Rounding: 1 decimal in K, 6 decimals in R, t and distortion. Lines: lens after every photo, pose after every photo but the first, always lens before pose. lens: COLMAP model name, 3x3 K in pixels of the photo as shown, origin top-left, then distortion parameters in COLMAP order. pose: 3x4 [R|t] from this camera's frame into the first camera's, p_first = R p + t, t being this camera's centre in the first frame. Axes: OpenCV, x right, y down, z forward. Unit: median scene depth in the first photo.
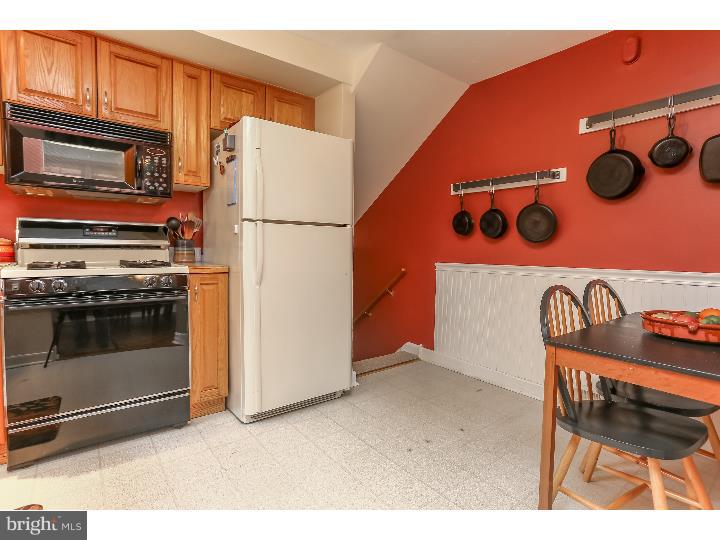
lens RADIAL K [[372.1, 0, 358.5], [0, 372.1, 265.9], [0, 0, 1]] dist [-0.016139, 0.000367]
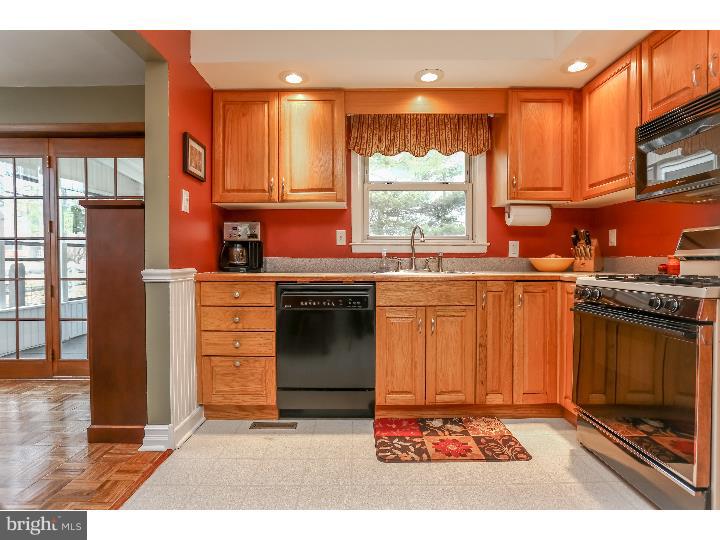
lens RADIAL K [[372.1, 0, 358.5], [0, 372.1, 265.9], [0, 0, 1]] dist [-0.016139, 0.000367]
pose [[-0.599713, -0.001715, -0.800213, 0.339365], [-0.039277, 0.998855, 0.027296, -0.022248], [0.799251, 0.047800, -0.599094, 0.831595]]
